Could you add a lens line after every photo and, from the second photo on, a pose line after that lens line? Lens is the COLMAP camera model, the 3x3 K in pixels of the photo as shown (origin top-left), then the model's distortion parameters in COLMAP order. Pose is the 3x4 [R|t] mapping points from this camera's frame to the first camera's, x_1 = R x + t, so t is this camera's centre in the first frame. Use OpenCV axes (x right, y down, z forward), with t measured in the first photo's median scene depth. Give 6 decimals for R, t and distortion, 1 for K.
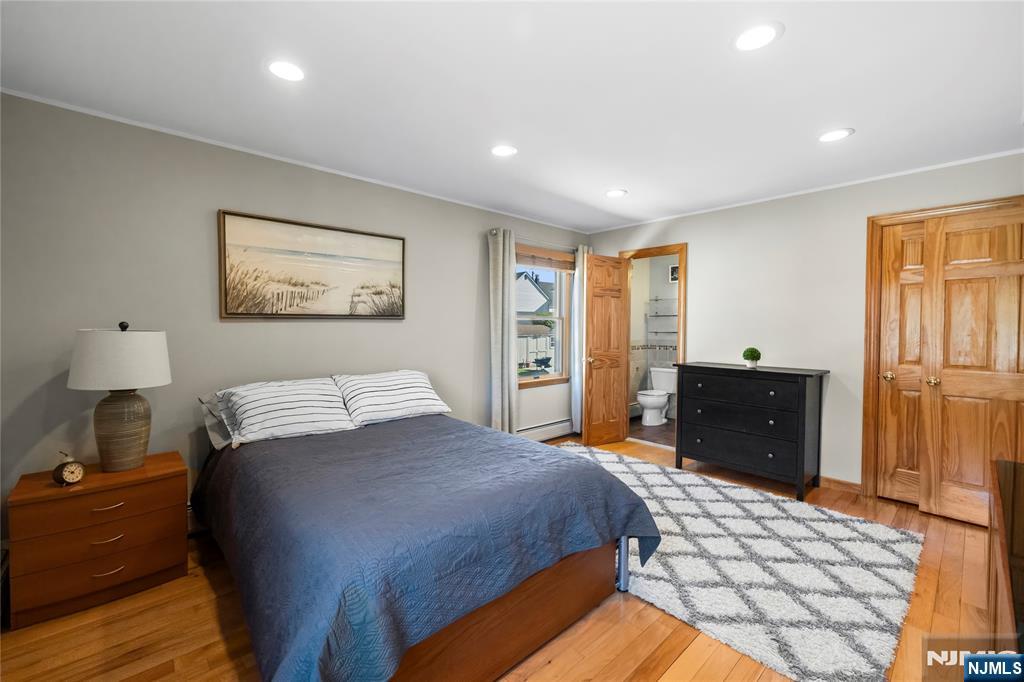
lens RADIAL K [[427.3, 0, 515.9], [0, 427.3, 331.8], [0, 0, 1]] dist [0.000116, 0.000199]
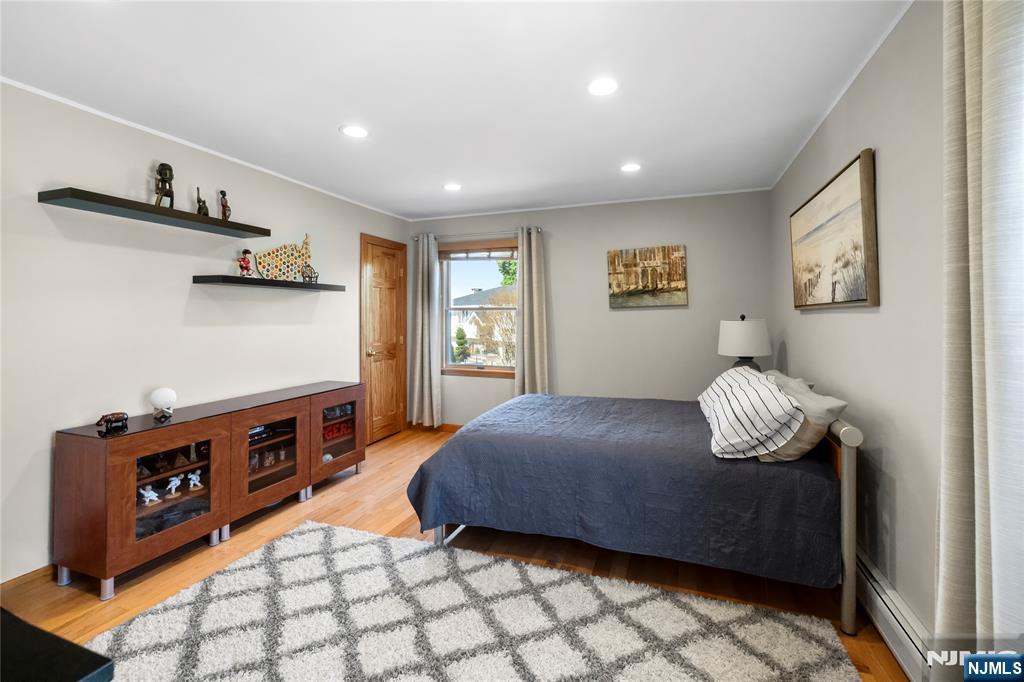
lens RADIAL K [[441.9, 0, 513.7], [0, 441.9, 311.0], [0, 0, 1]] dist [-0.000719, 0.000093]
pose [[-0.892563, -0.002982, -0.450912, 0.448210], [-0.006565, 0.999958, 0.006382, -0.030668], [0.450874, 0.008656, -0.892546, 1.586938]]
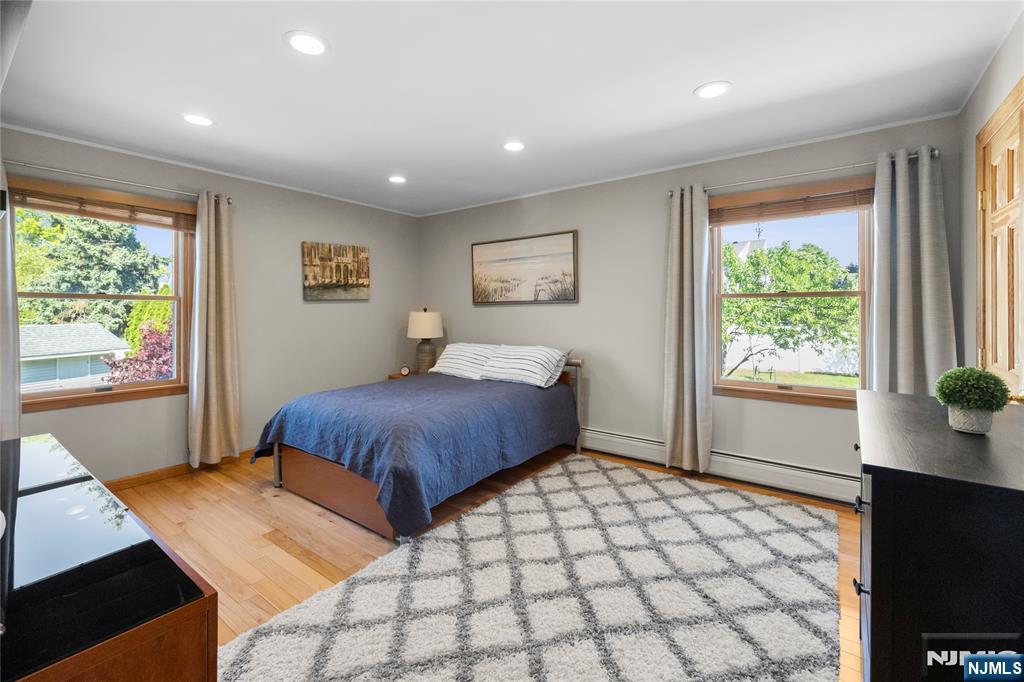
lens RADIAL K [[441.9, 0, 513.7], [0, 441.9, 311.0], [0, 0, 1]] dist [-0.000719, 0.000093]
pose [[0.177514, -0.002346, -0.984115, 1.042510], [-0.013989, 0.999890, -0.004907, -0.000729], [0.984019, 0.014637, 0.177462, 0.788965]]
